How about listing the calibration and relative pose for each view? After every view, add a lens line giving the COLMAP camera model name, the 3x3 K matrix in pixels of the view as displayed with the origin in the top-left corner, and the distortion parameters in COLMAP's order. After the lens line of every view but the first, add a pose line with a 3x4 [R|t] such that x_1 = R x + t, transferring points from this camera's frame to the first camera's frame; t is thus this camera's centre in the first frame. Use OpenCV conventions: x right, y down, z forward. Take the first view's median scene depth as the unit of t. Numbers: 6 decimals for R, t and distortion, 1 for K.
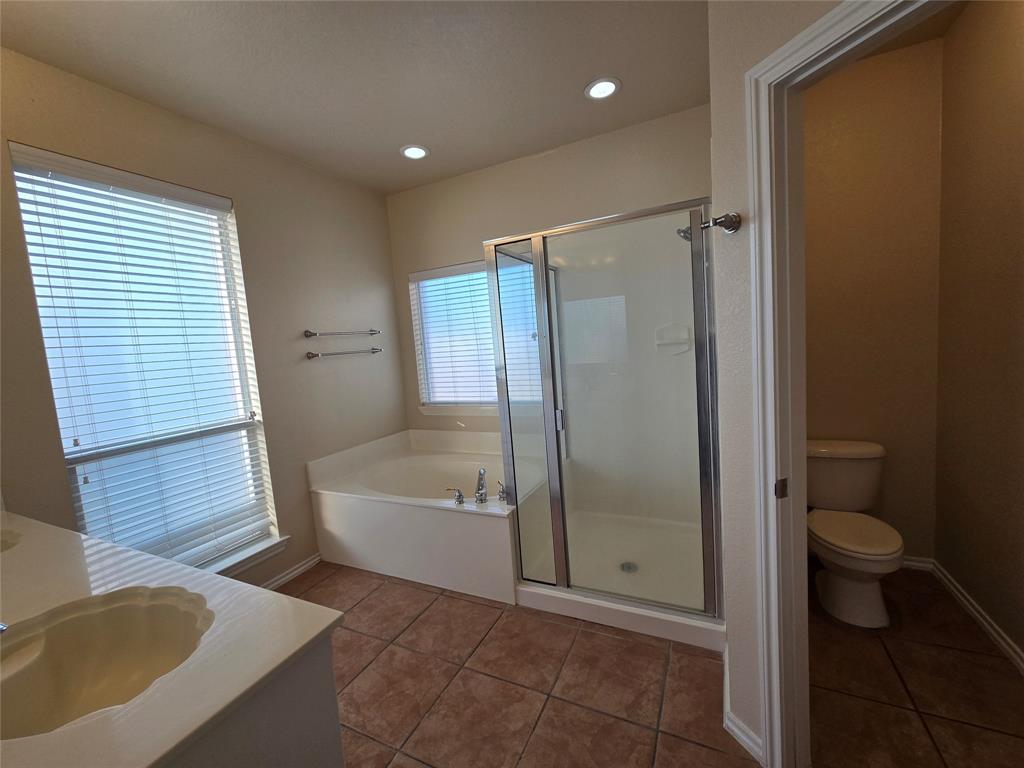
lens RADIAL K [[418.2, 0, 514.5], [0, 418.2, 382.3], [0, 0, 1]] dist [0.000159, 0.000420]
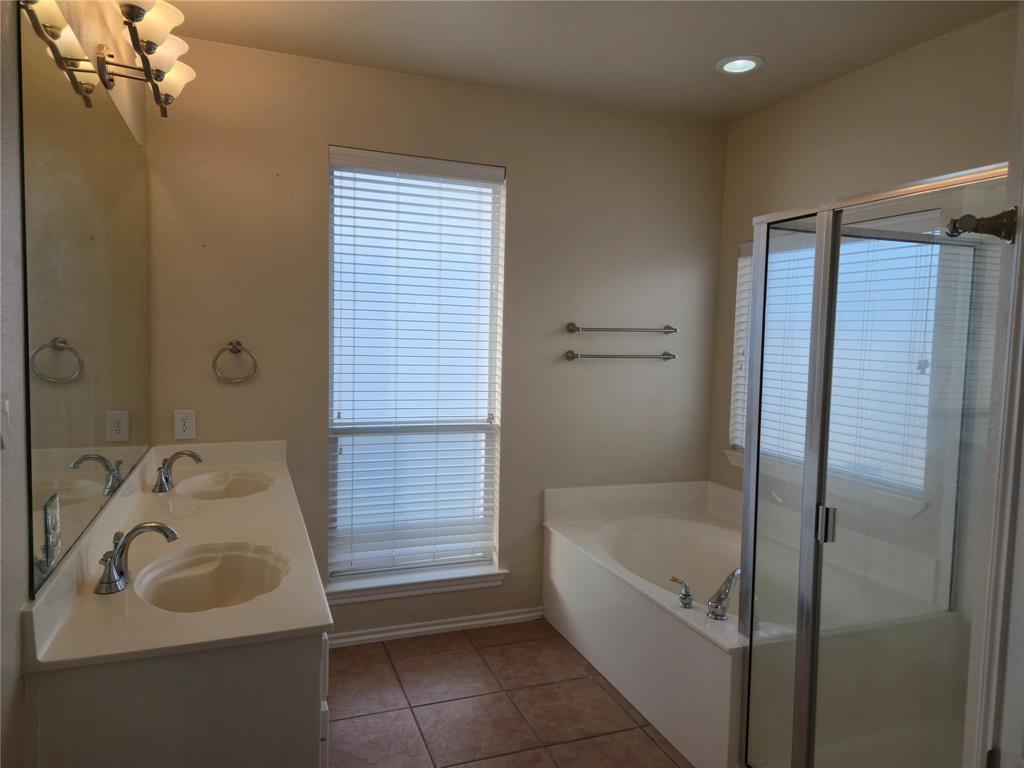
lens RADIAL K [[688.0, 0, 513.1], [0, 688.0, 382.7], [0, 0, 1]] dist [0.053784, -0.043914]
pose [[0.718394, 0.145095, -0.680336, 0.353131], [-0.148239, 0.987473, 0.054066, -0.075494], [0.679658, 0.062011, 0.730903, -0.006528]]
